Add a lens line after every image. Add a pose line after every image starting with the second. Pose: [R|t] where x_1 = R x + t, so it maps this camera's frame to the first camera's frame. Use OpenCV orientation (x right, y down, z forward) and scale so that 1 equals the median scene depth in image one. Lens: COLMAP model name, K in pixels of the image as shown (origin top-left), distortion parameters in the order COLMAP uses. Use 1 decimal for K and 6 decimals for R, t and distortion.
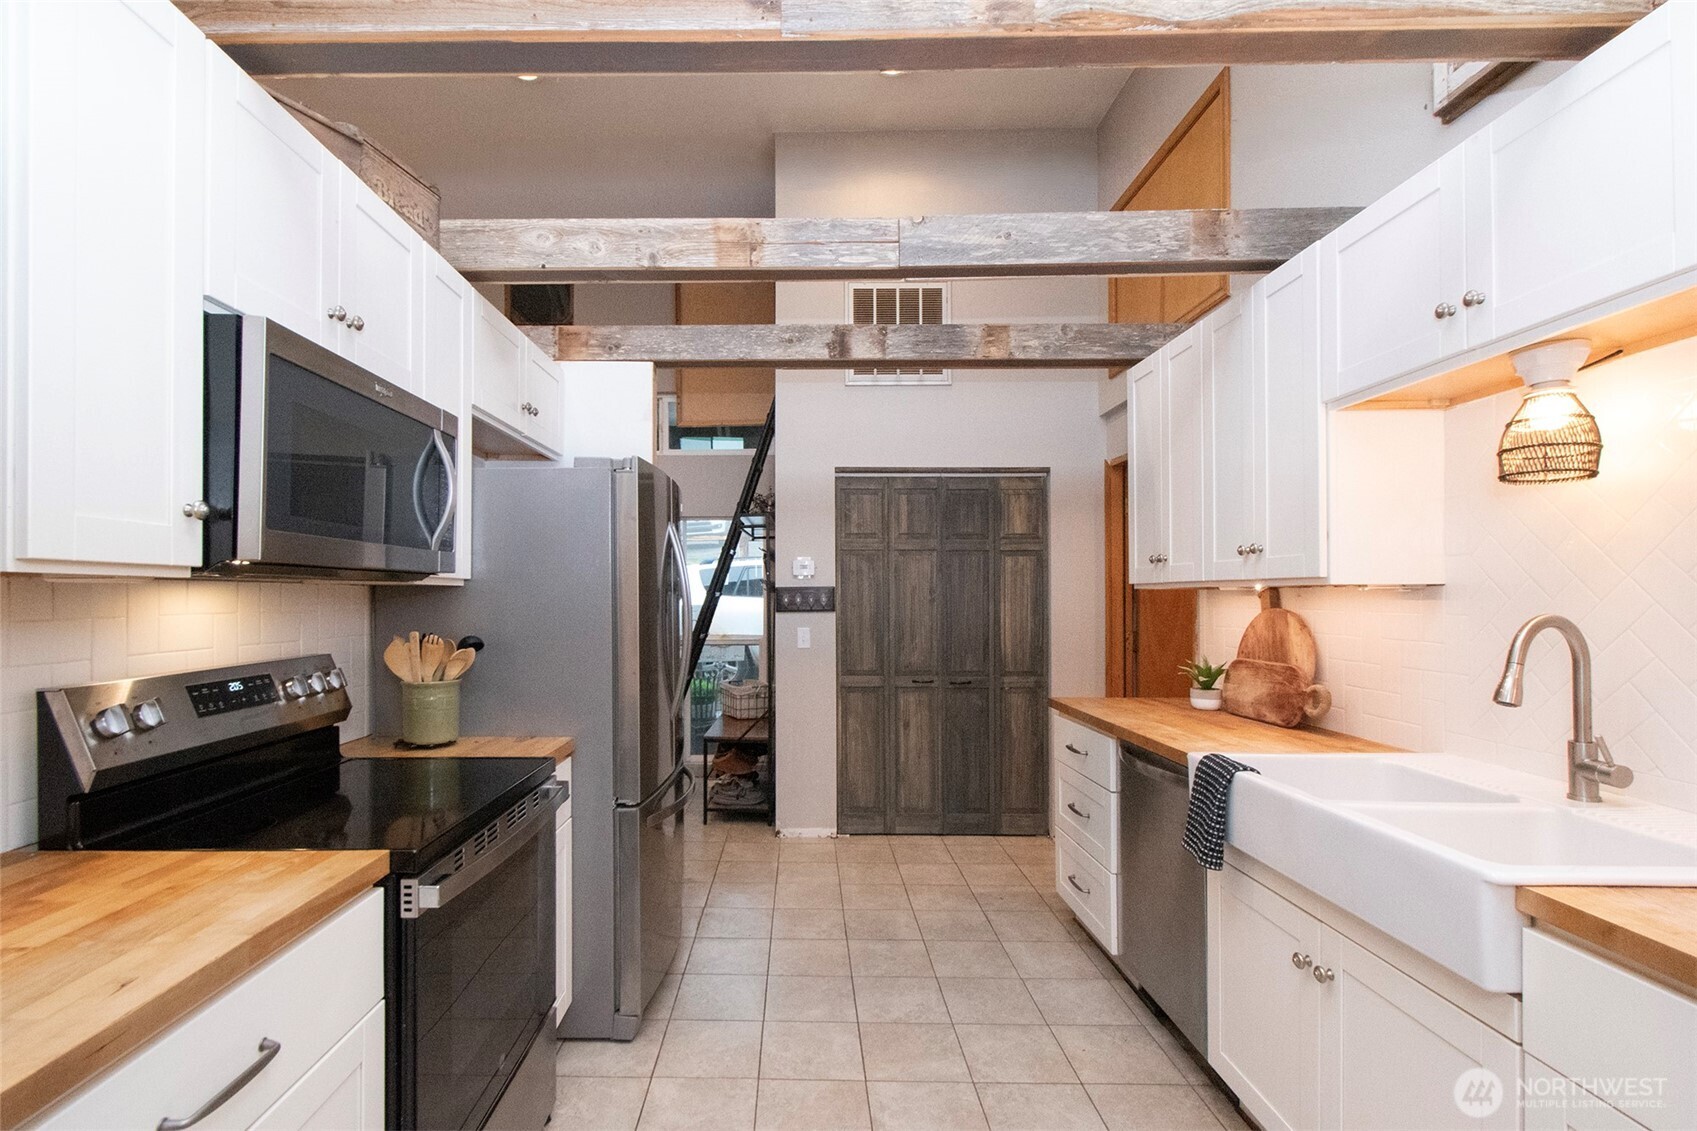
lens RADIAL K [[825.7, 0, 848.4], [0, 825.7, 589.7], [0, 0, 1]] dist [-0.000301, -0.000107]
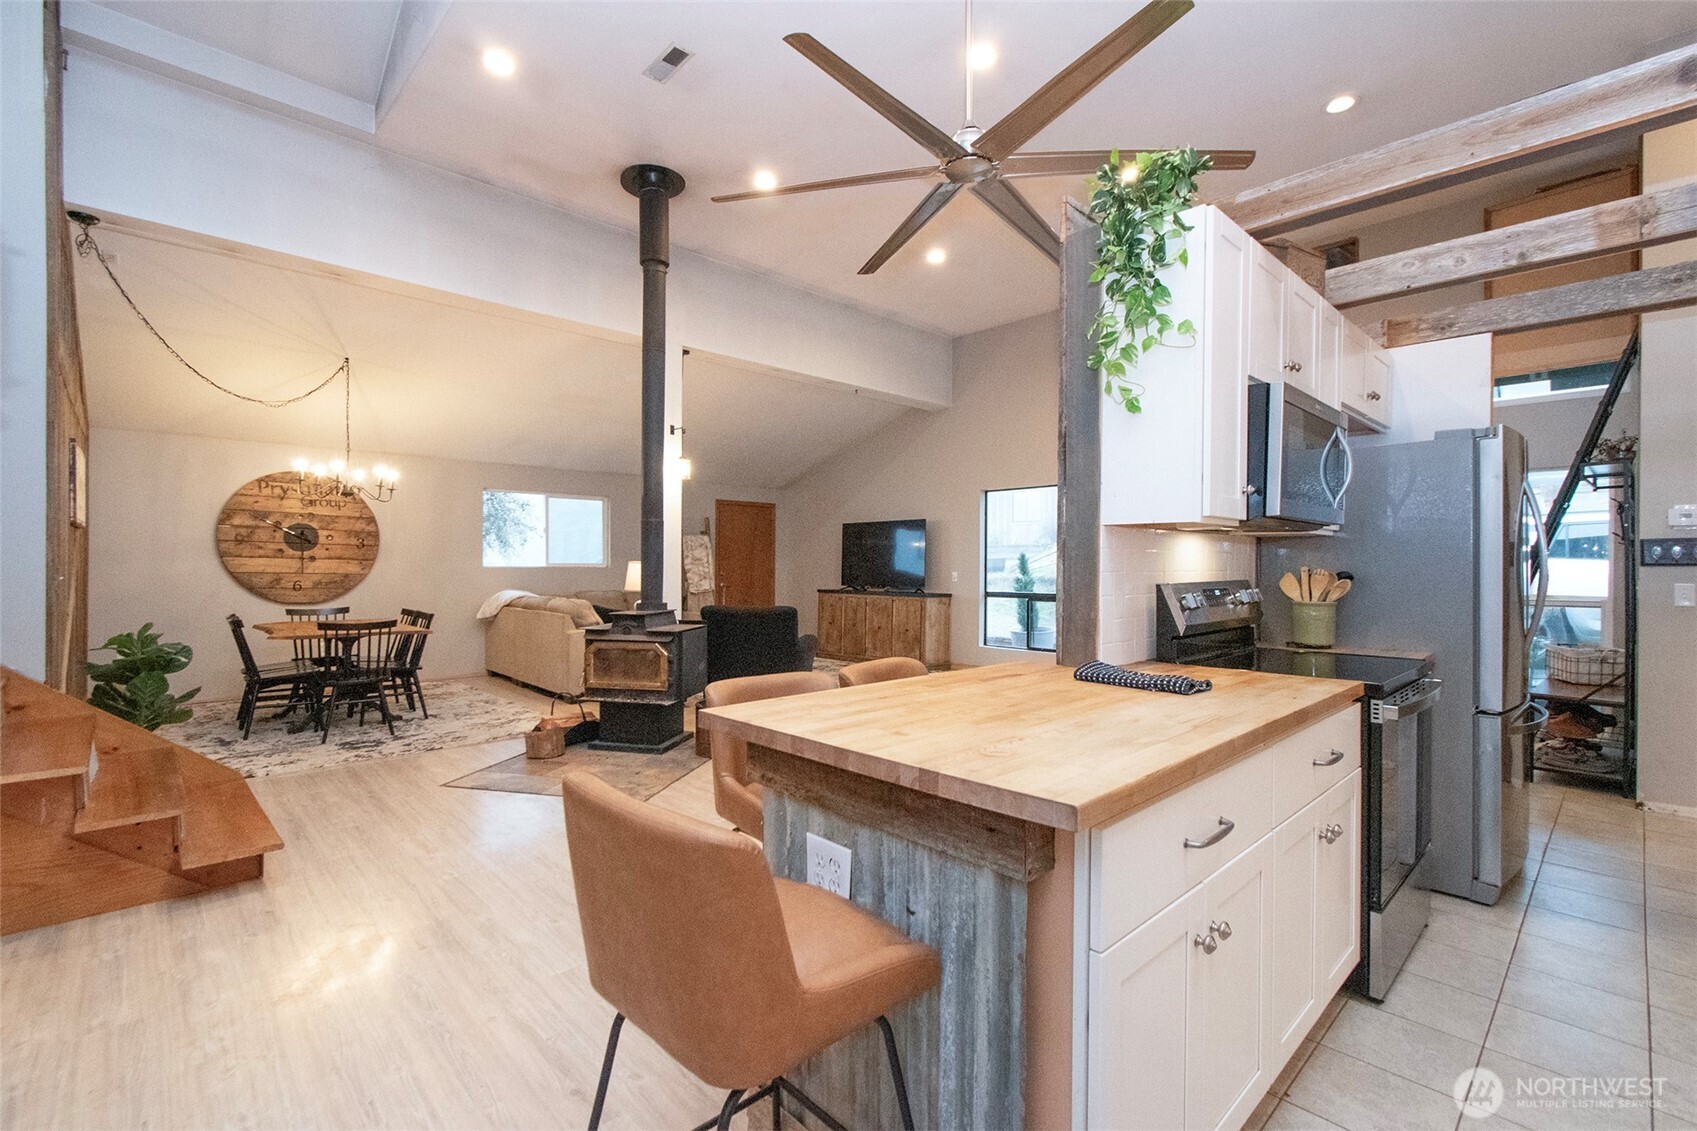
lens RADIAL K [[757.3, 0, 856.0], [0, 757.3, 561.6], [0, 0, 1]] dist [0.000940, -0.000318]
pose [[0.649450, 0.008506, -0.760357, -0.025355], [-0.001002, 0.999946, 0.010331, 0.027748], [0.760404, -0.005947, 0.649423, -0.436969]]
